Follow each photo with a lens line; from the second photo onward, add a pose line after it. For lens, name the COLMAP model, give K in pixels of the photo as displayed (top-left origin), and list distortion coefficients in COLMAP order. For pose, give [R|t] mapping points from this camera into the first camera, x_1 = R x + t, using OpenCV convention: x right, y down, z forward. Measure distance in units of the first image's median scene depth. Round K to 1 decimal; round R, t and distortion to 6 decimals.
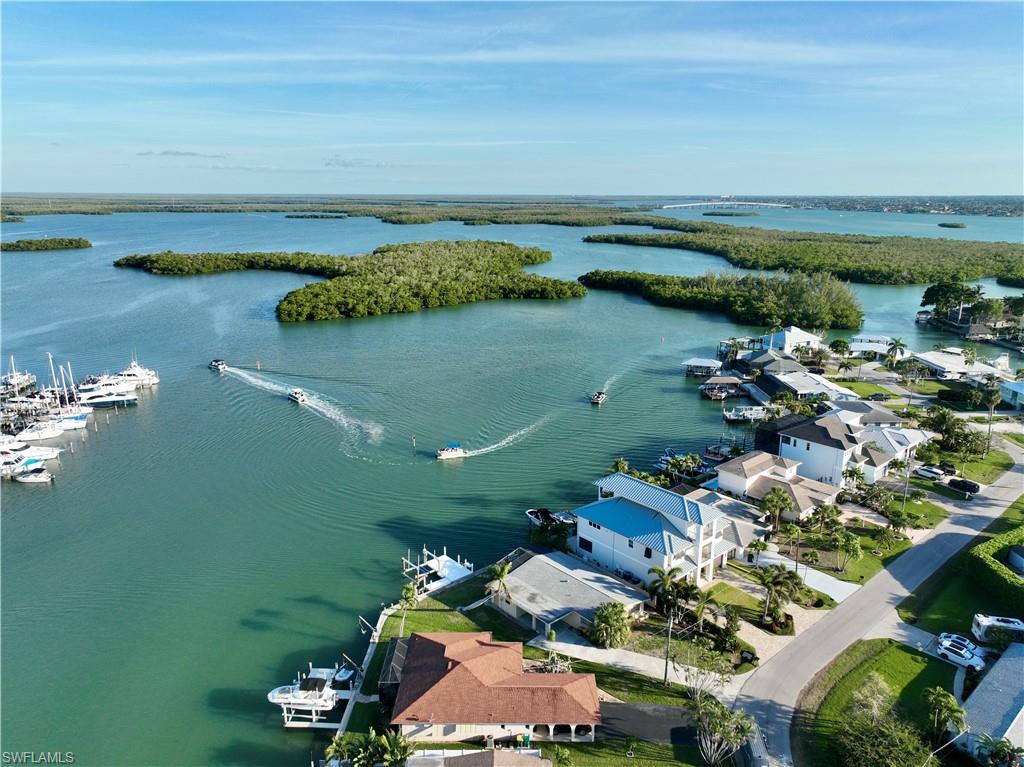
lens RADIAL K [[720.3, 0, 524.4], [0, 720.3, 387.4], [0, 0, 1]] dist [0.000768, 0.010243]
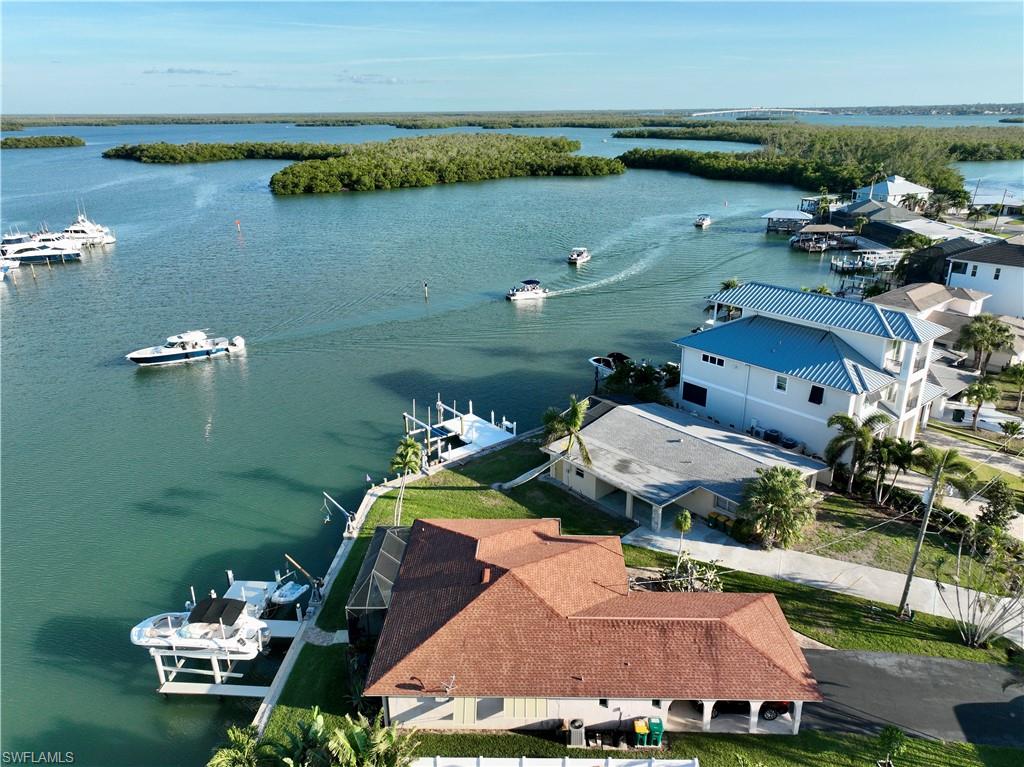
lens RADIAL K [[720.3, 0, 524.4], [0, 720.3, 387.4], [0, 0, 1]] dist [0.000768, 0.010243]
pose [[0.999601, -0.001851, -0.028200, -0.050959], [0.004765, 0.994606, 0.103611, 0.164677], [0.027856, -0.103704, 0.994218, 0.417540]]
